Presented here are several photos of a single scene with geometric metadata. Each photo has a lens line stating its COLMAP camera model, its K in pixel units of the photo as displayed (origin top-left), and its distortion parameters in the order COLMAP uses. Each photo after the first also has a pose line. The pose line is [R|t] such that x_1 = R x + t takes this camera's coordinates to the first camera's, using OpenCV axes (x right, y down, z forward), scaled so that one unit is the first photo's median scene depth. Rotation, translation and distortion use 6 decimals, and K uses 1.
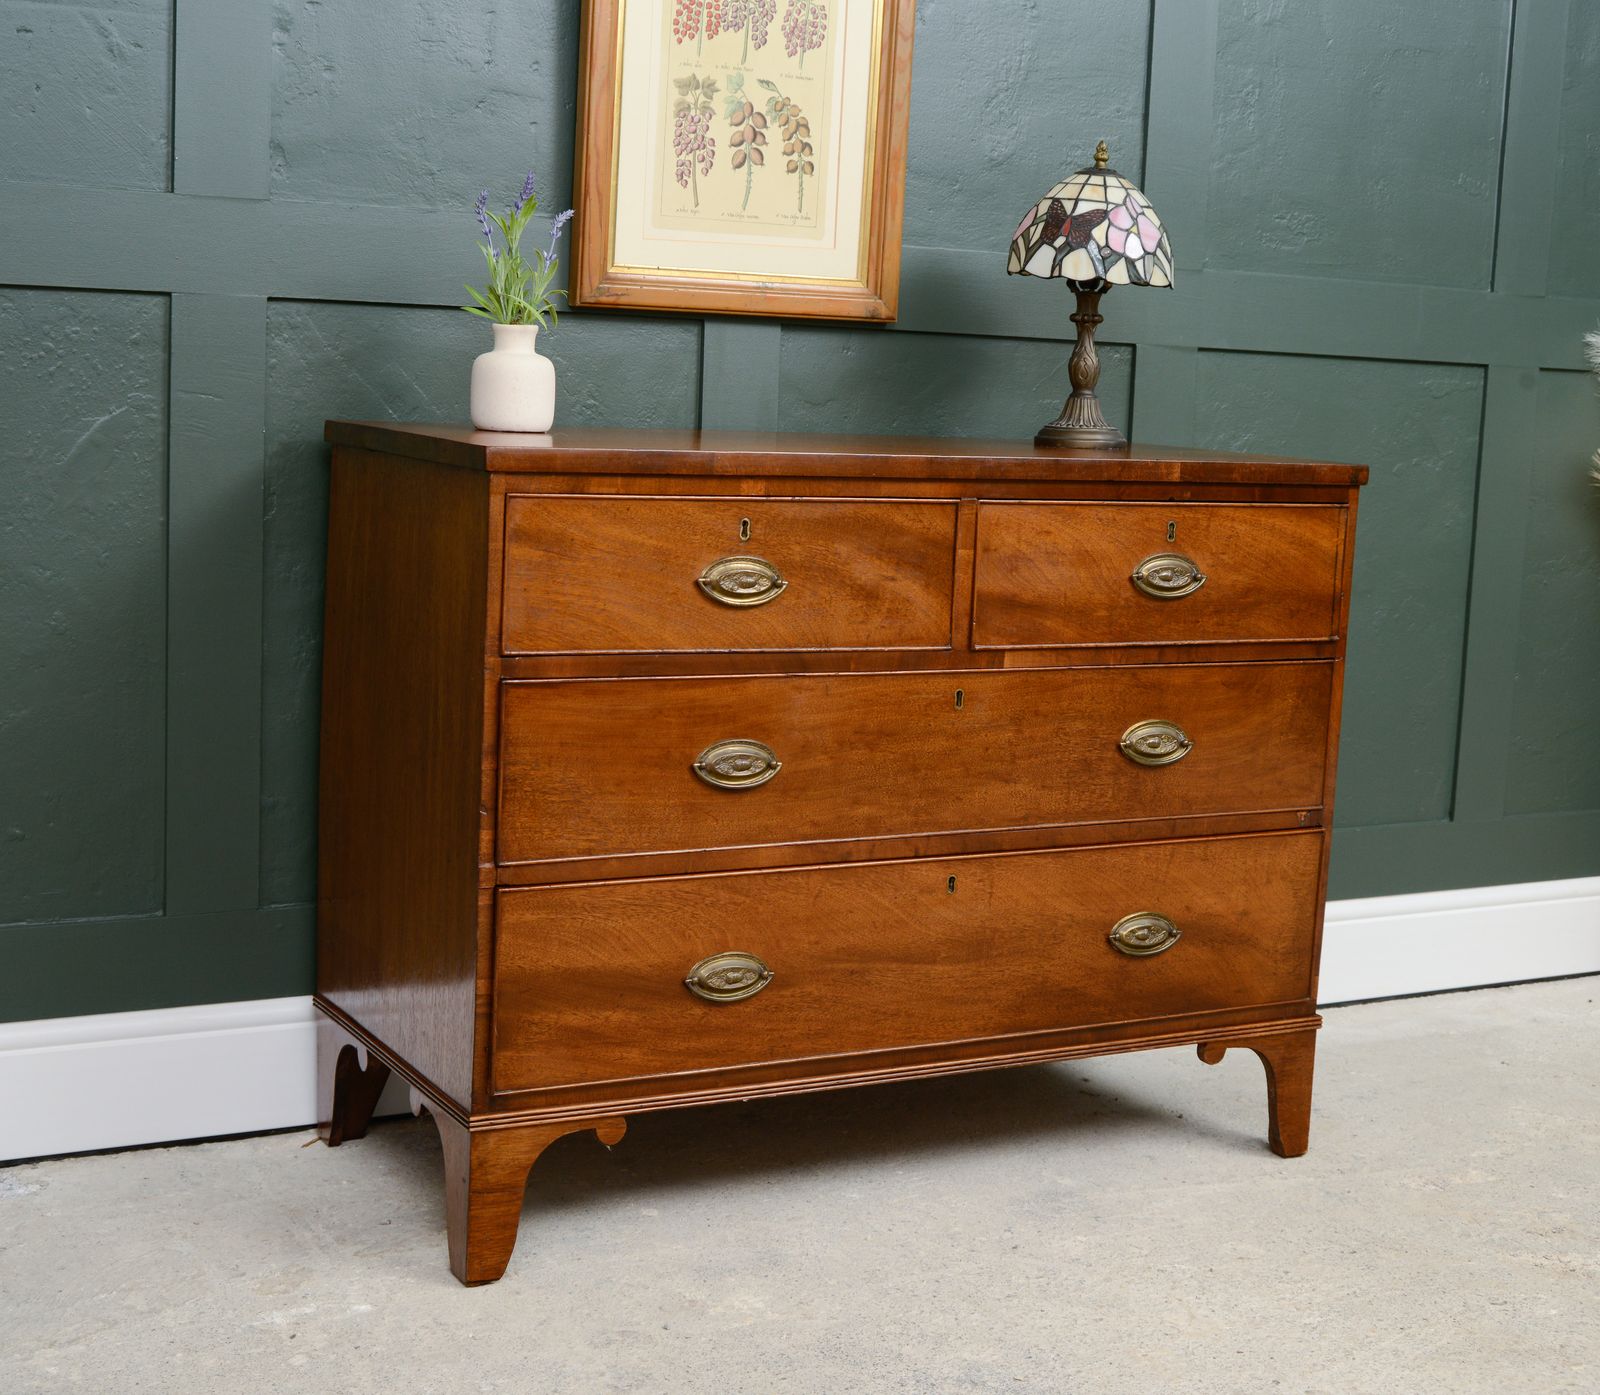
lens RADIAL K [[2384.1, 0, 788.7], [0, 2384.1, 695.3], [0, 0, 1]] dist [-0.057491, 0.000000]
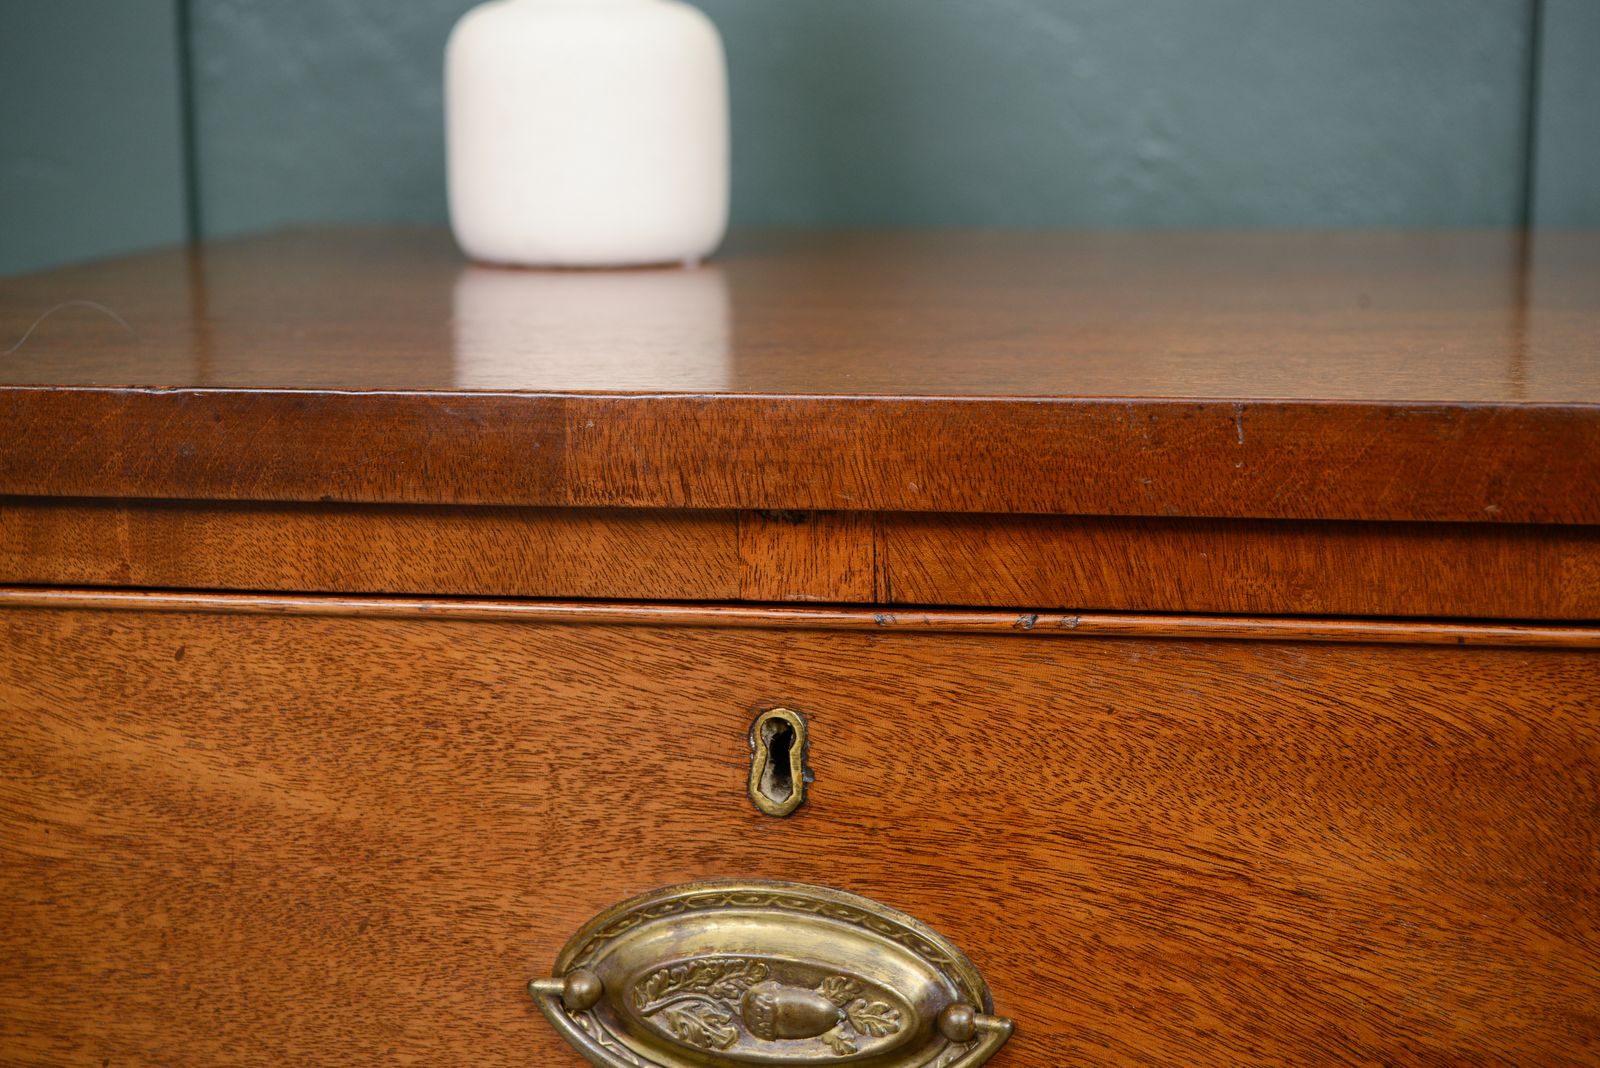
lens RADIAL K [[2749.7, 0, 750.6], [0, 2749.7, 537.3], [0, 0, 1]] dist [0.049028, 0.000000]
pose [[0.783793, 0.056131, -0.618480, 0.116193], [-0.044053, 0.998423, 0.034786, -0.088518], [0.619458, -0.000019, 0.785030, 0.735142]]
